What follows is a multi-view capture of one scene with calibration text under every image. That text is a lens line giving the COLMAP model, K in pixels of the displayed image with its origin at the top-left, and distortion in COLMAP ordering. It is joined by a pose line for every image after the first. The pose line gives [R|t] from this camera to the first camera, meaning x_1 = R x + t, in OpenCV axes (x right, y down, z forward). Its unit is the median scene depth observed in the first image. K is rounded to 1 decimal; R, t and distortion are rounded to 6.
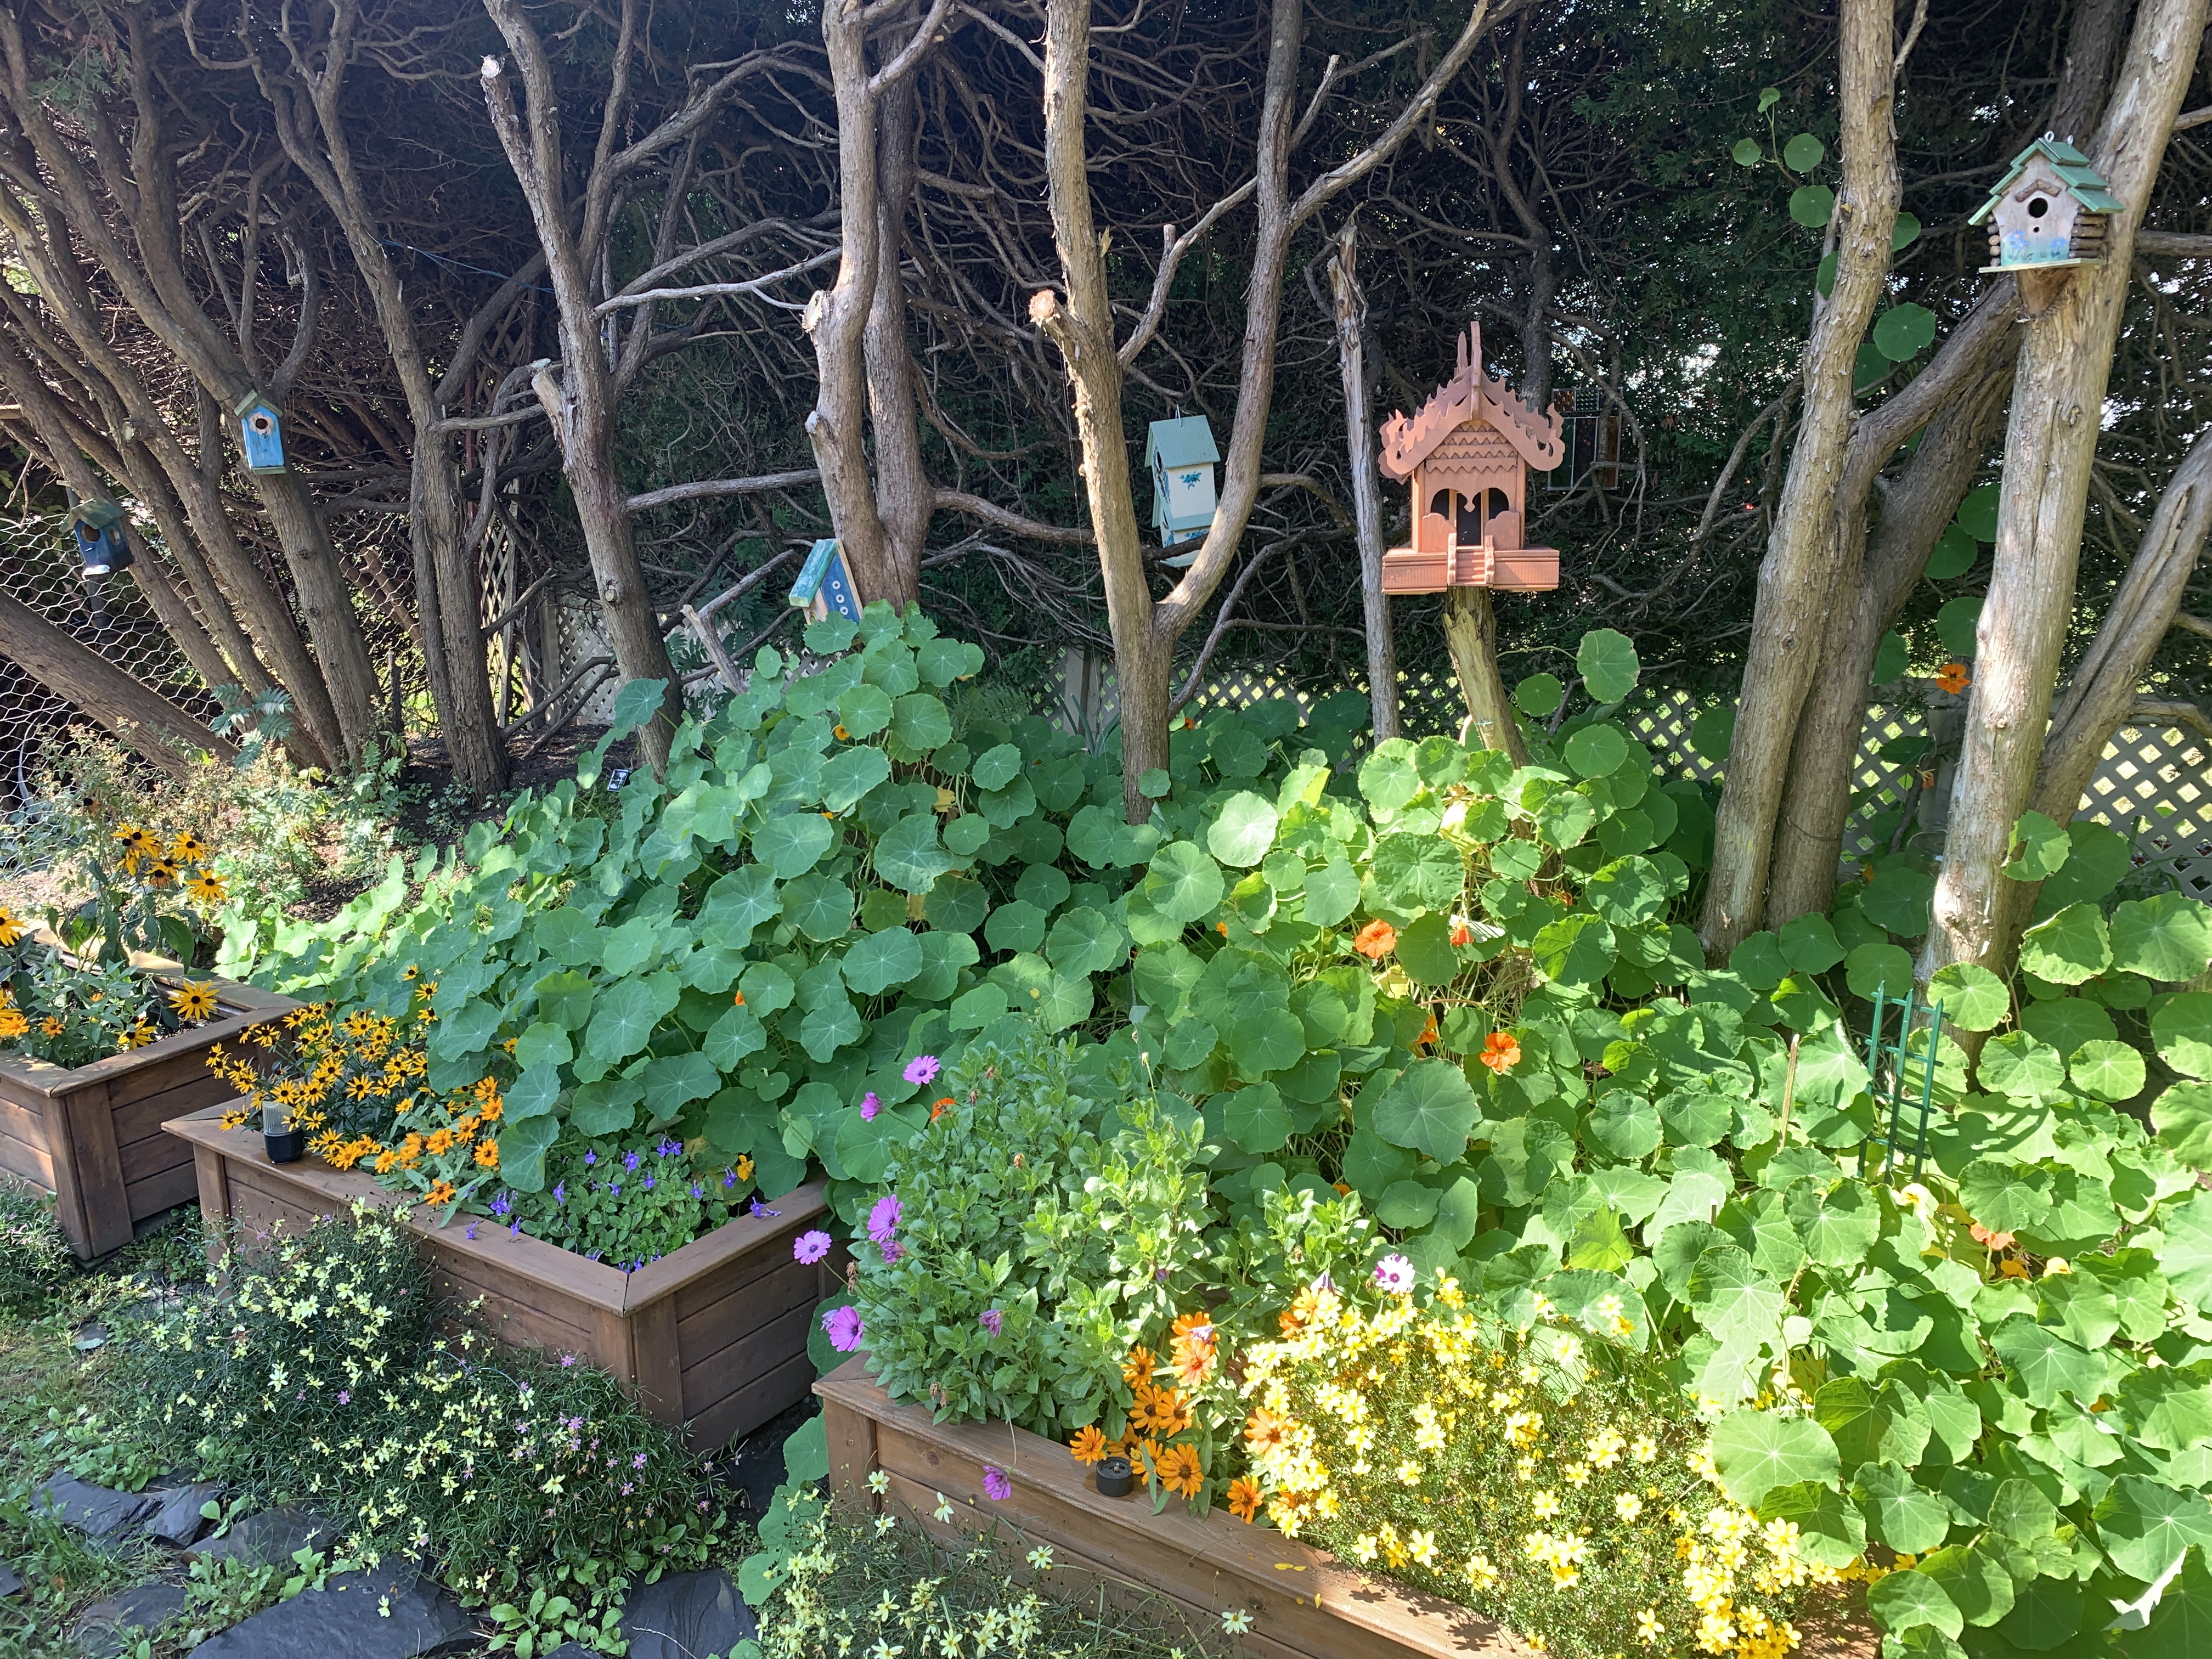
lens RADIAL K [[1659.6, 0, 1103.5], [0, 1659.6, 832.1], [0, 0, 1]] dist [-0.010821, -0.009508]
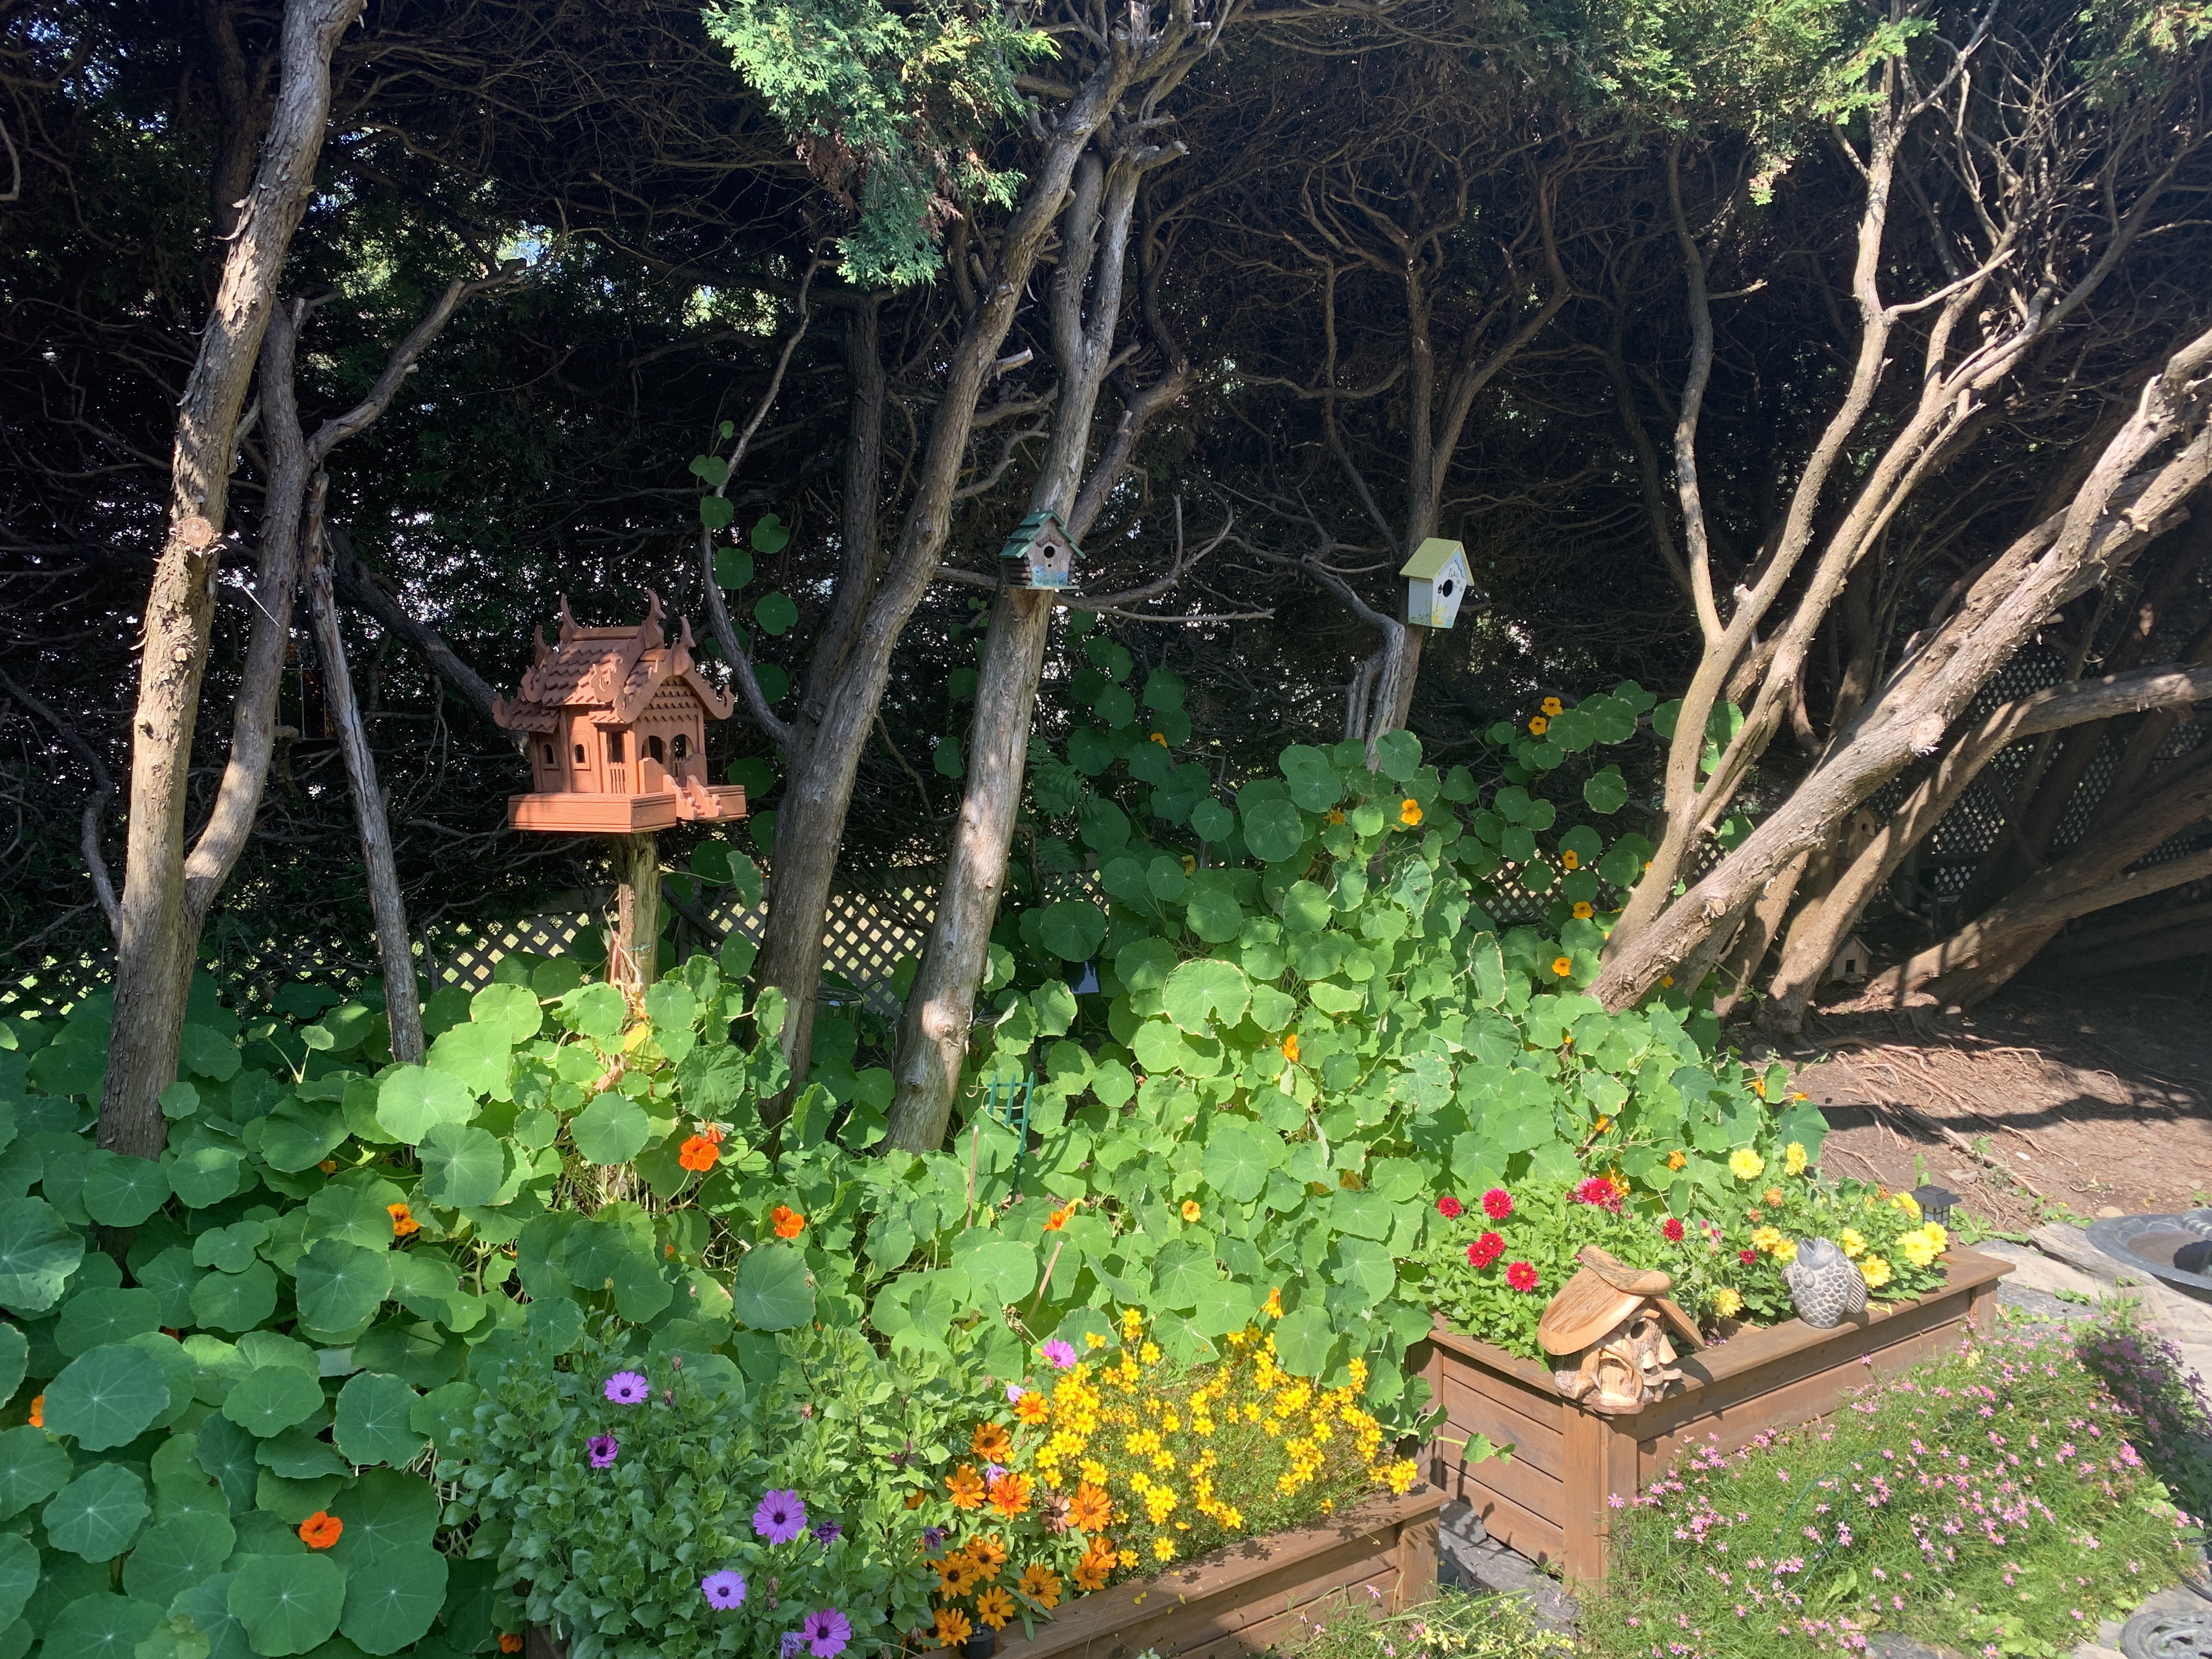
lens RADIAL K [[1659.6, 0, 1104.3], [0, 1659.6, 831.9], [0, 0, 1]] dist [-0.010821, -0.009508]
pose [[0.332221, -0.068663, 0.940699, -0.739232], [0.211810, 0.977305, -0.003469, -0.077477], [-0.919111, 0.200402, 0.339225, 0.365286]]
